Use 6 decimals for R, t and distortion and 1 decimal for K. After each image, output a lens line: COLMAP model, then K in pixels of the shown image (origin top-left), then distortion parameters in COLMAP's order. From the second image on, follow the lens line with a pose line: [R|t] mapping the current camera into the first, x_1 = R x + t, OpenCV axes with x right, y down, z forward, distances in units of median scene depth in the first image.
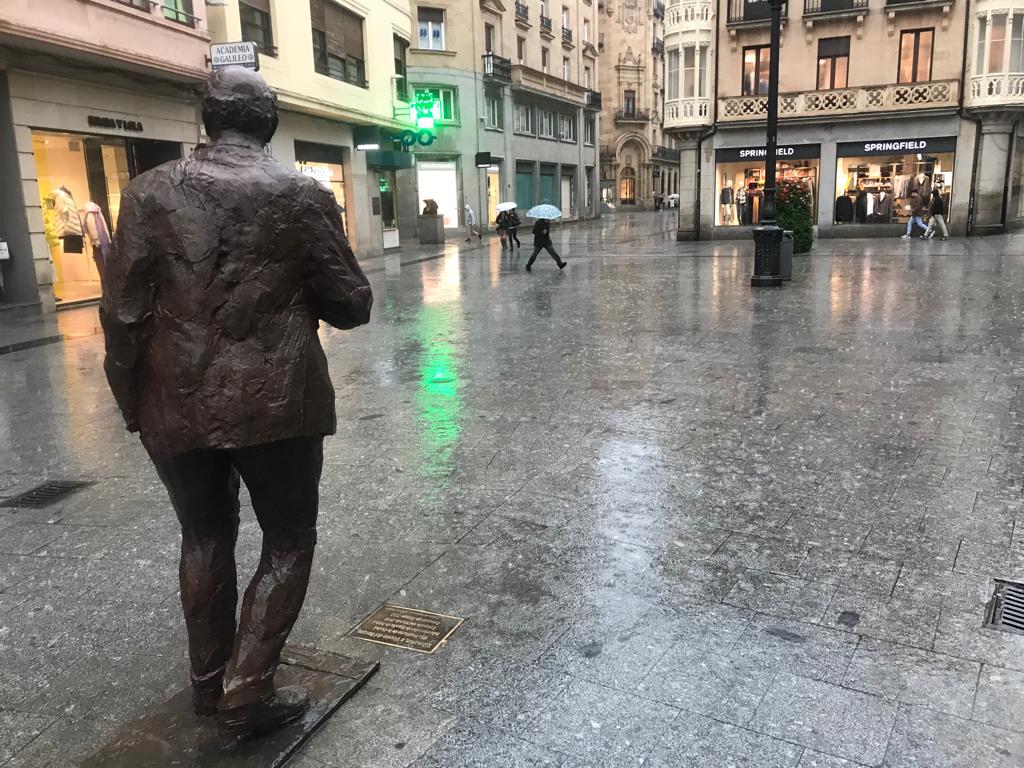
lens RADIAL K [[847.5, 0, 512.0], [0, 847.5, 384.0], [0, 0, 1]] dist [-0.000867, -0.000943]
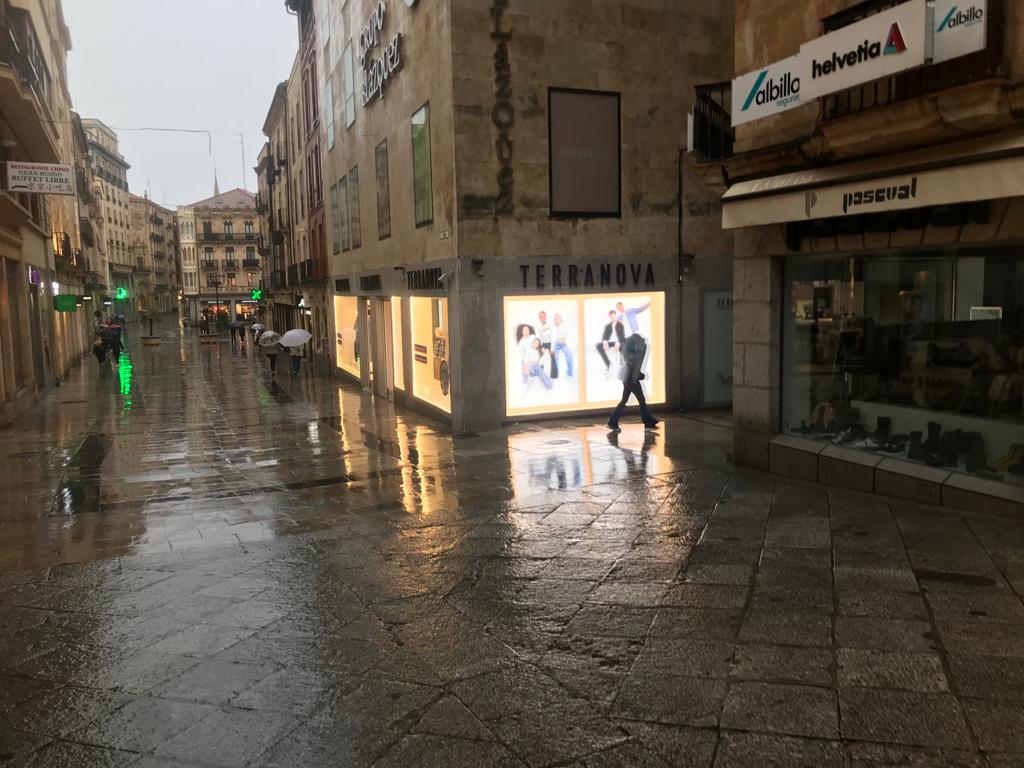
lens RADIAL K [[847.5, 0, 512.0], [0, 847.5, 384.0], [0, 0, 1]] dist [-0.000867, -0.000943]
pose [[0.809558, -0.062439, 0.583709, -0.780202], [0.127953, 0.989189, -0.071649, 0.474036], [-0.572925, 0.132691, 0.808795, -2.509363]]
